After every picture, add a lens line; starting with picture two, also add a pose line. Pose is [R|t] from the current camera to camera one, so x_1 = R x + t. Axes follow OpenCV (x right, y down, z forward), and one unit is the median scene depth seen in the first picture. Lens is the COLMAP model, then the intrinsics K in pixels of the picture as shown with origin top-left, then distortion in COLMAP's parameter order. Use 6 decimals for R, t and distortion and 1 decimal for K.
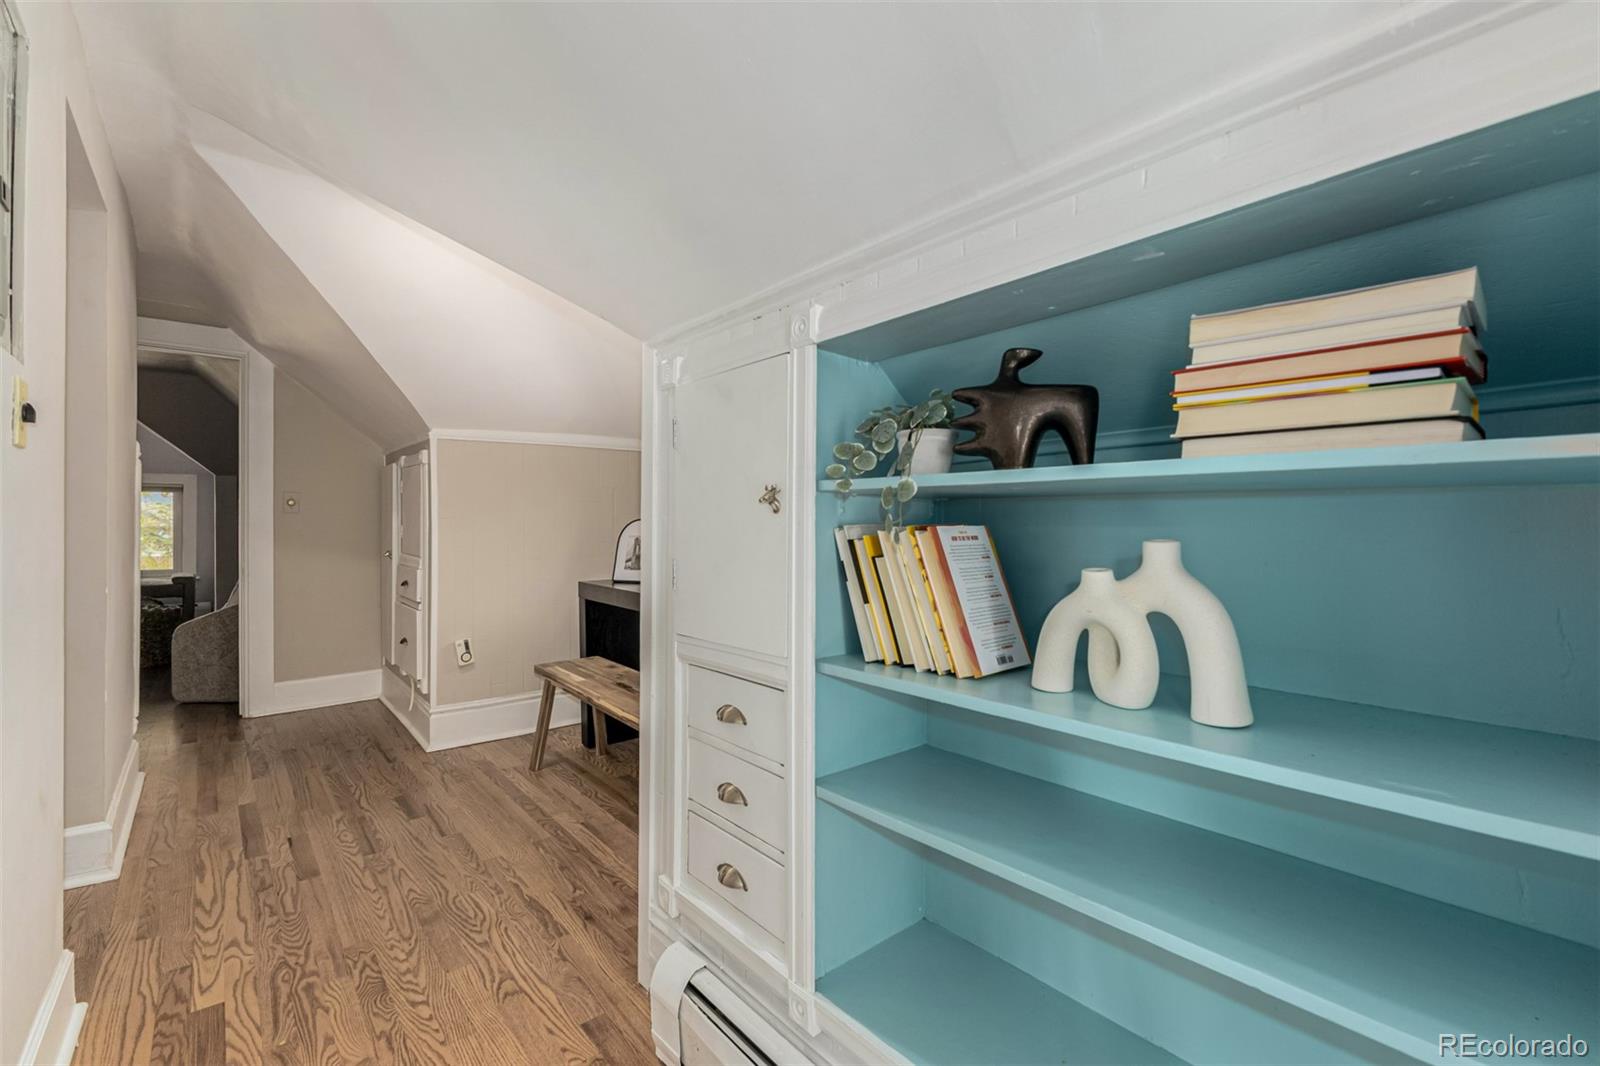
lens RADIAL K [[702.6, 0, 794.7], [0, 702.6, 526.7], [0, 0, 1]] dist [0.011777, -0.003730]
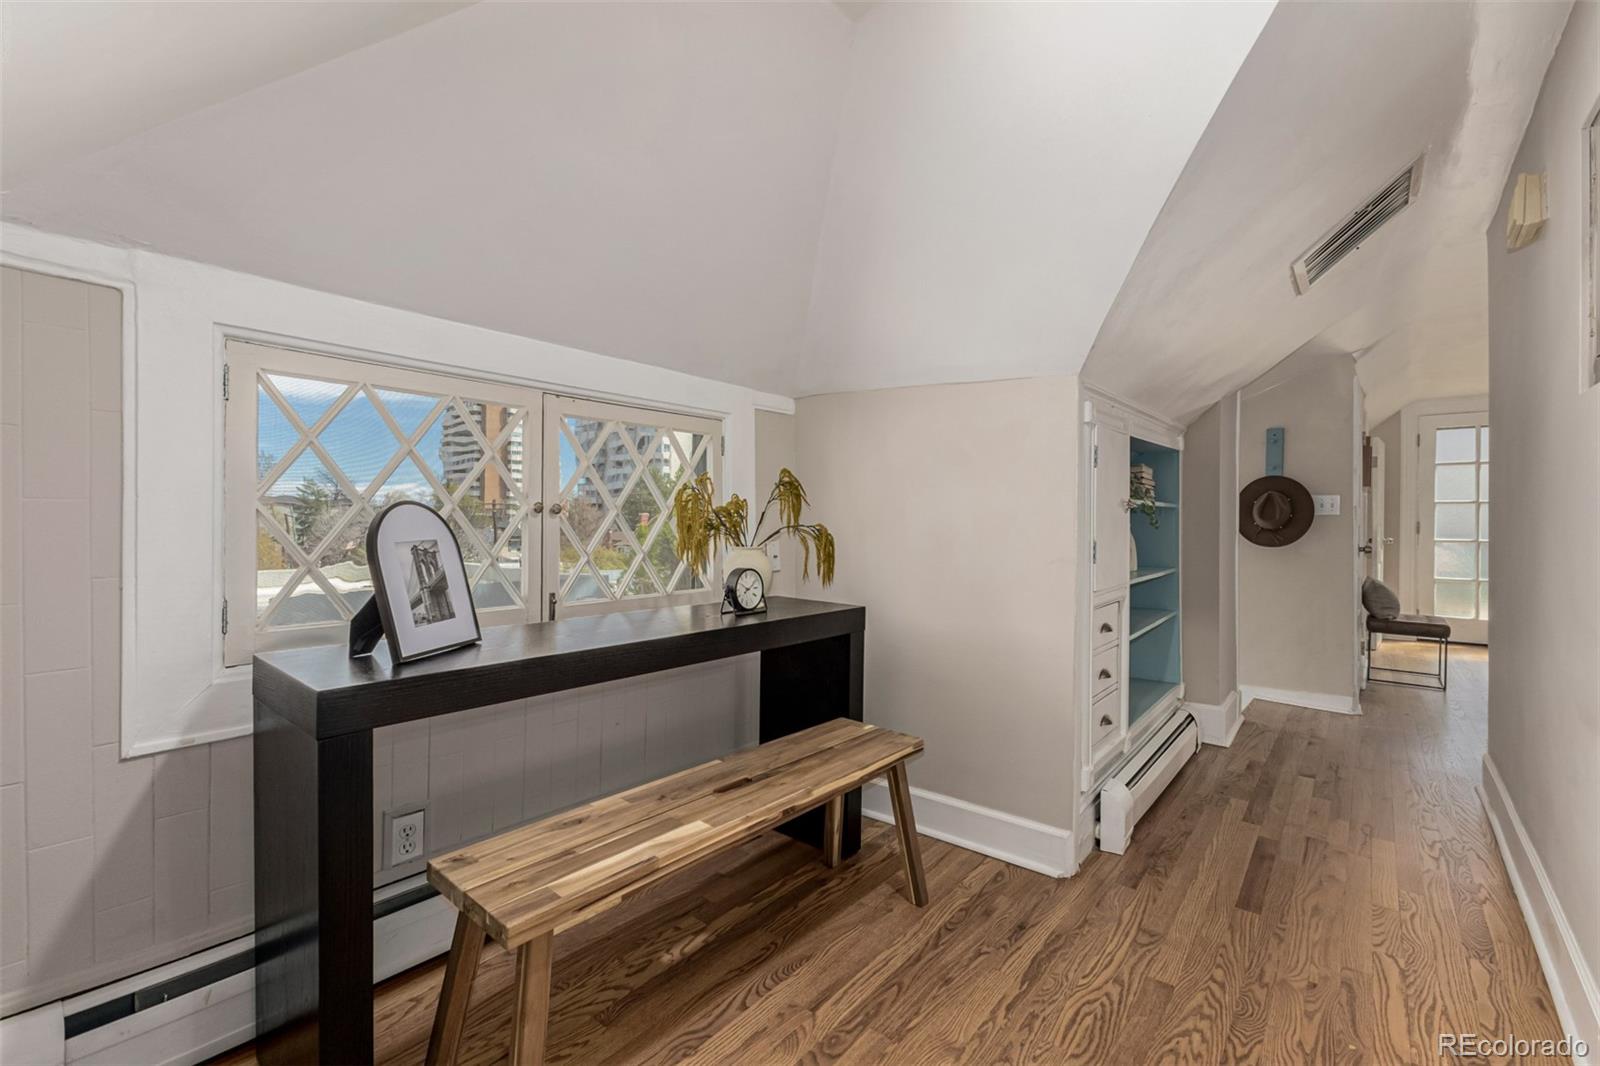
lens RADIAL K [[702.6, 0, 798.1], [0, 702.6, 522.8], [0, 0, 1]] dist [0.011777, -0.003730]
pose [[-0.197114, -0.014584, 0.980272, -1.292381], [-0.000860, 0.999892, 0.014703, -0.007604], [-0.980380, 0.002055, -0.197105, 1.650564]]
